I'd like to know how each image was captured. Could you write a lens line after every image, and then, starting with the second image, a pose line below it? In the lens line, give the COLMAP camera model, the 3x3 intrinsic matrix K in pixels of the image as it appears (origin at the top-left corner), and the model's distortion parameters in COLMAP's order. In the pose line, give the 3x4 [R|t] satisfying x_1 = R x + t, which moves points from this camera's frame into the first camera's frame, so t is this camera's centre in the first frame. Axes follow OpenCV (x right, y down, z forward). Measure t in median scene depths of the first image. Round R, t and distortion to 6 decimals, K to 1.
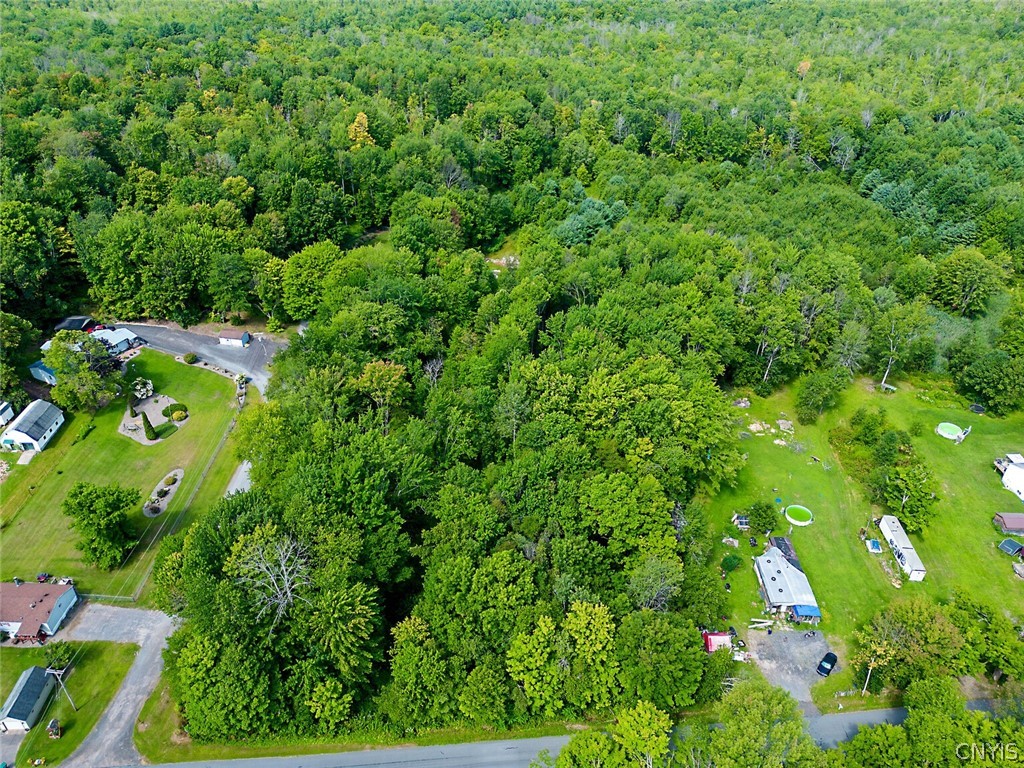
lens RADIAL K [[720.9, 0, 512.6], [0, 720.9, 382.4], [0, 0, 1]] dist [0.021797, -0.005195]
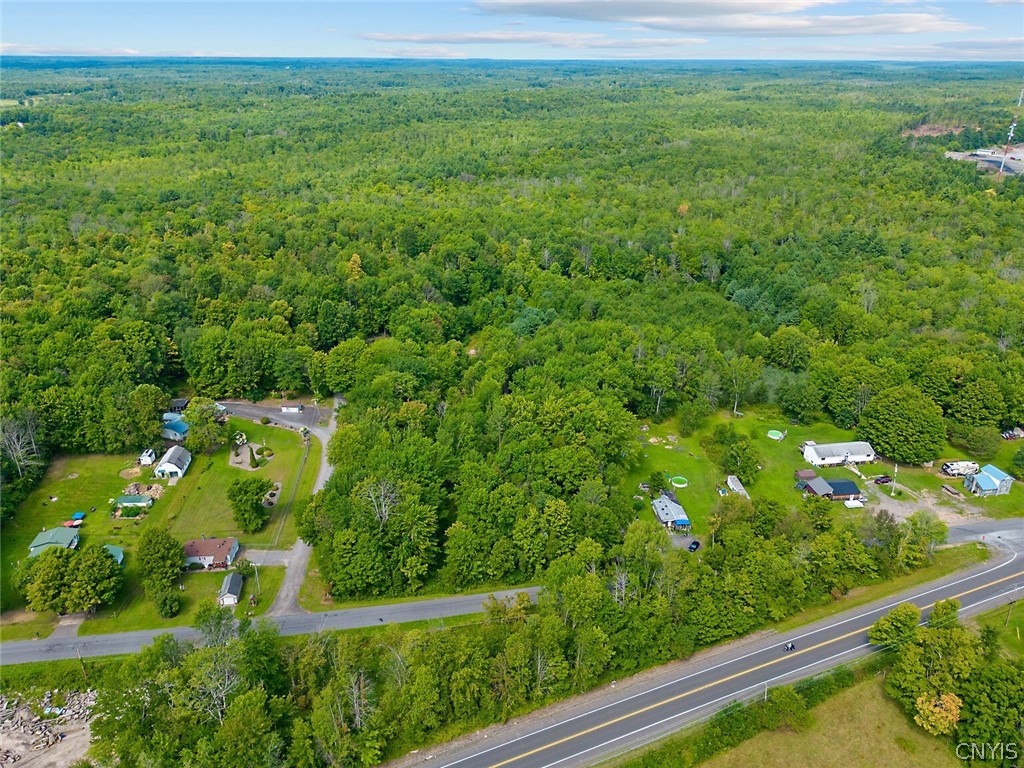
lens RADIAL K [[720.9, 0, 509.6], [0, 720.9, 385.0], [0, 0, 1]] dist [0.021797, -0.005195]
pose [[0.994732, -0.053816, 0.087246, -0.080916], [0.067970, 0.983376, -0.168382, 0.165336], [-0.076734, 0.173425, 0.981853, -0.439496]]
